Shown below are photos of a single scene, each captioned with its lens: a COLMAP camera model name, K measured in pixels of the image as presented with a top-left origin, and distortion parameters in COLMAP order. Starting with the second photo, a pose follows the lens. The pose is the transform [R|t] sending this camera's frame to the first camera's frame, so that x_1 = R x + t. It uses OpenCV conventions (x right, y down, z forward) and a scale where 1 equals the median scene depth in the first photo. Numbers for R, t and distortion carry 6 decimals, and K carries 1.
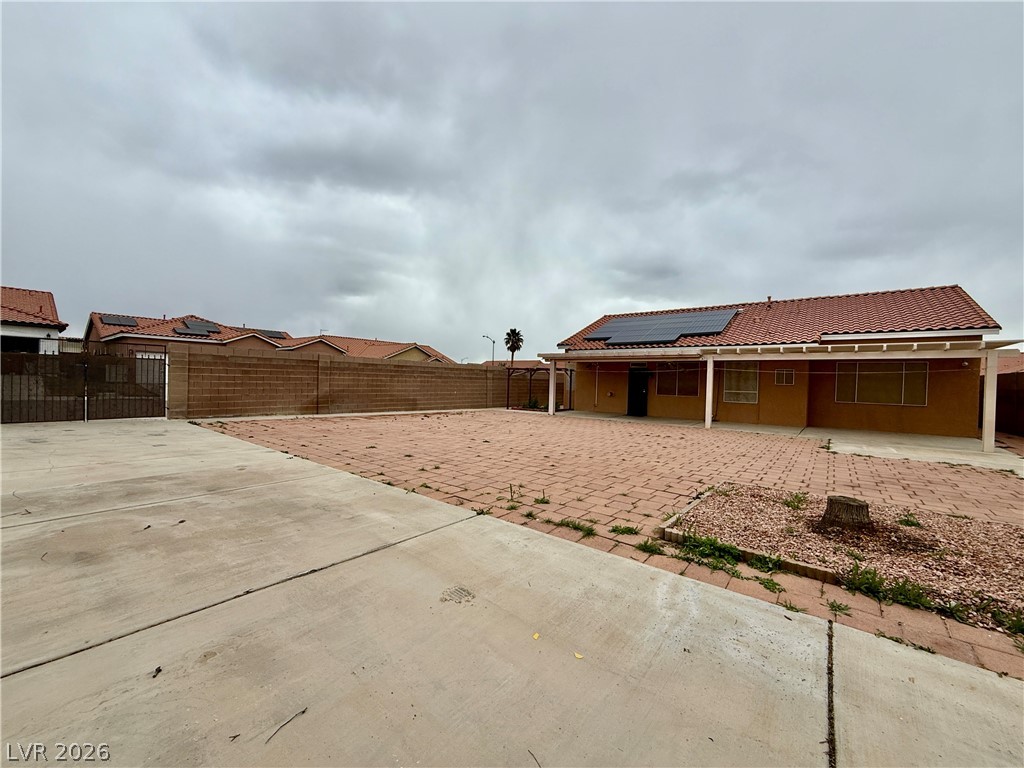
lens RADIAL K [[406.8, 0, 514.5], [0, 406.8, 332.6], [0, 0, 1]] dist [-0.002710, 0.000787]
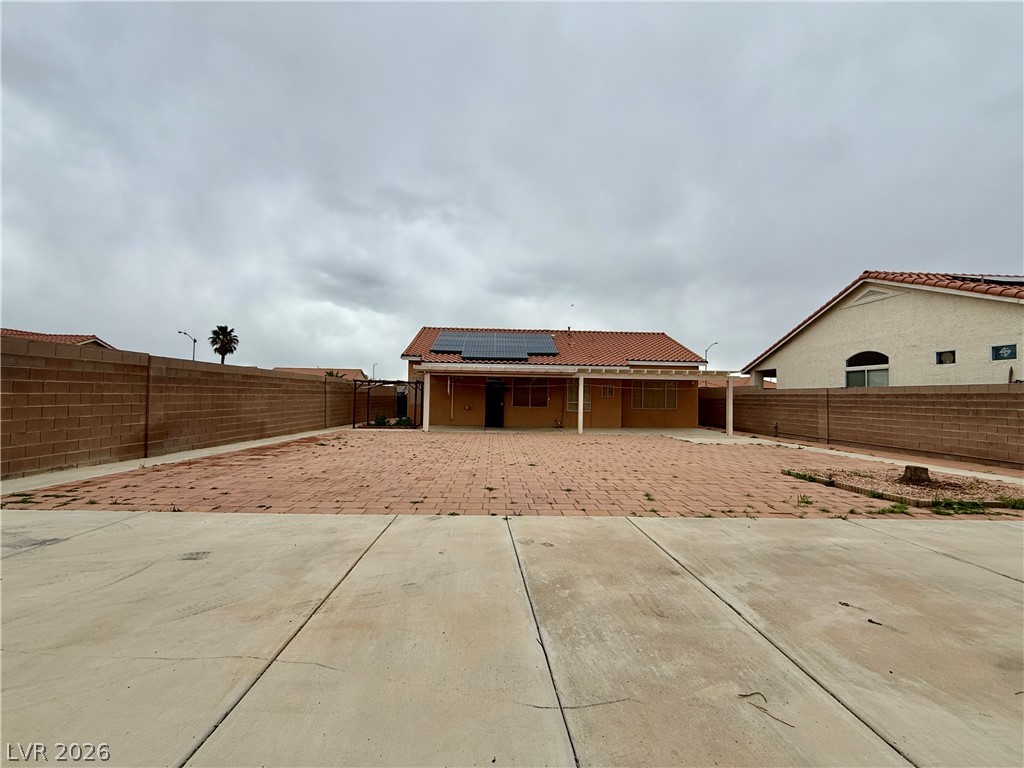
lens RADIAL K [[406.8, 0, 510.7], [0, 406.8, 368.5], [0, 0, 1]] dist [-0.002710, 0.000787]
pose [[0.760122, 0.033104, 0.648937, -0.444953], [-0.075195, 0.996473, 0.037246, 0.010829], [-0.645415, -0.077108, 0.759930, 0.212248]]
